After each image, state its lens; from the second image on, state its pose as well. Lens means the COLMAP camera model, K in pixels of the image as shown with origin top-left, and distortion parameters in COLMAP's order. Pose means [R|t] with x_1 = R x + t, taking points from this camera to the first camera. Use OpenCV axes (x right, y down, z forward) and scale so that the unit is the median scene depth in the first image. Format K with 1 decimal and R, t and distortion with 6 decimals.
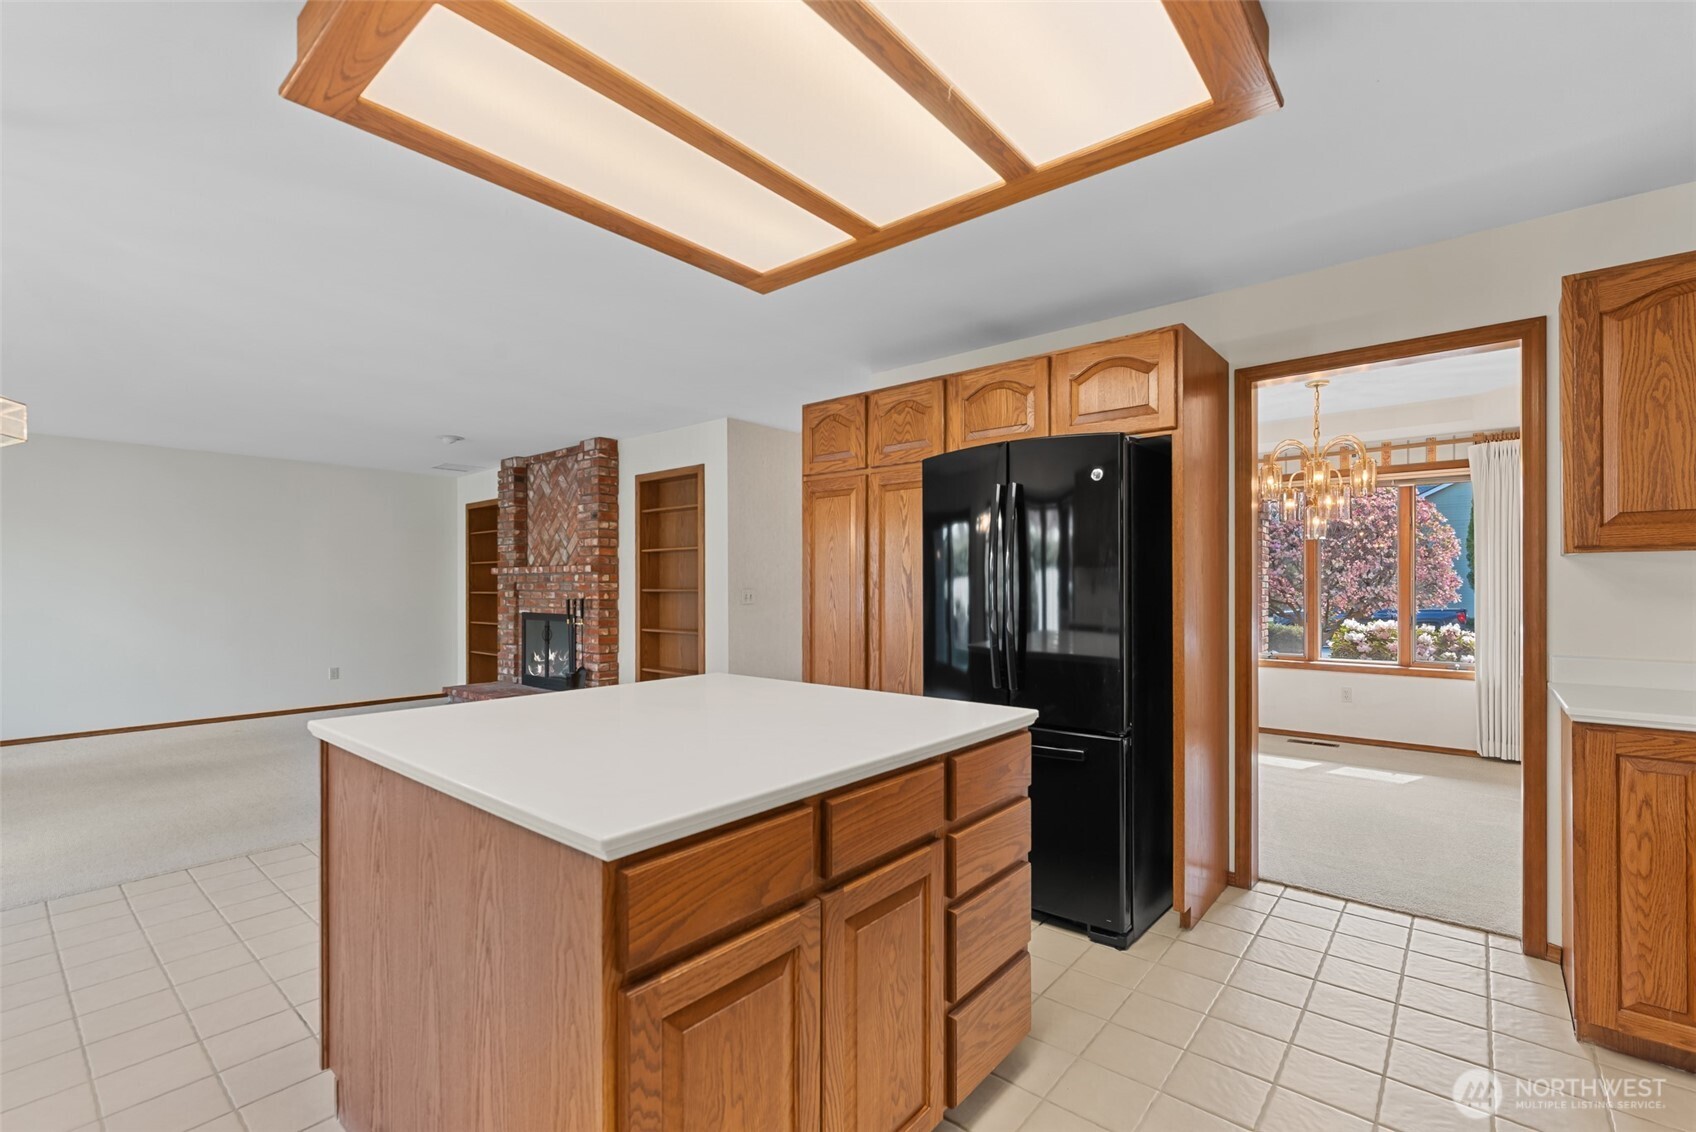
lens RADIAL K [[737.4, 0, 845.6], [0, 737.4, 581.7], [0, 0, 1]] dist [-0.002217, -0.000002]
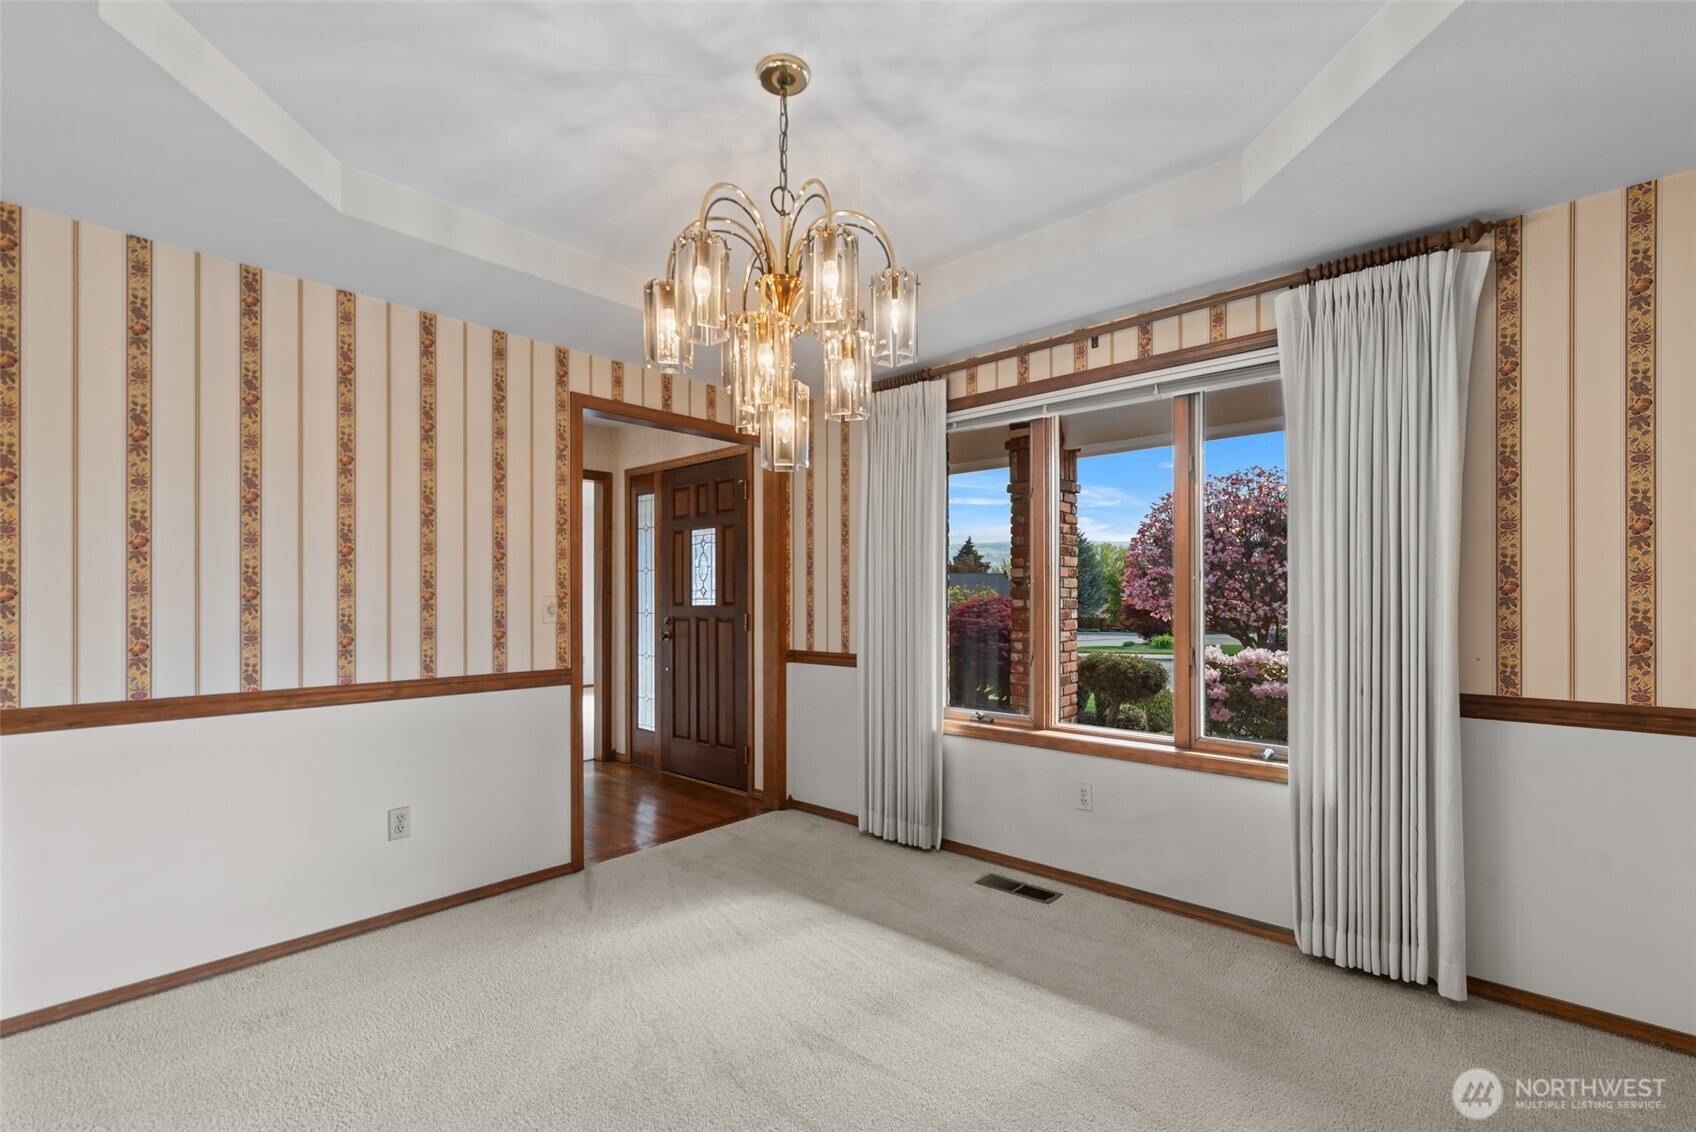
lens RADIAL K [[737.4, 0, 874.0], [0, 737.4, 593.3], [0, 0, 1]] dist [-0.002217, -0.000002]
pose [[0.999701, 0.003944, -0.024119, 0.622670], [-0.003908, 0.999991, 0.001534, 0.008020], [0.024124, -0.001439, 0.999708, 0.538986]]
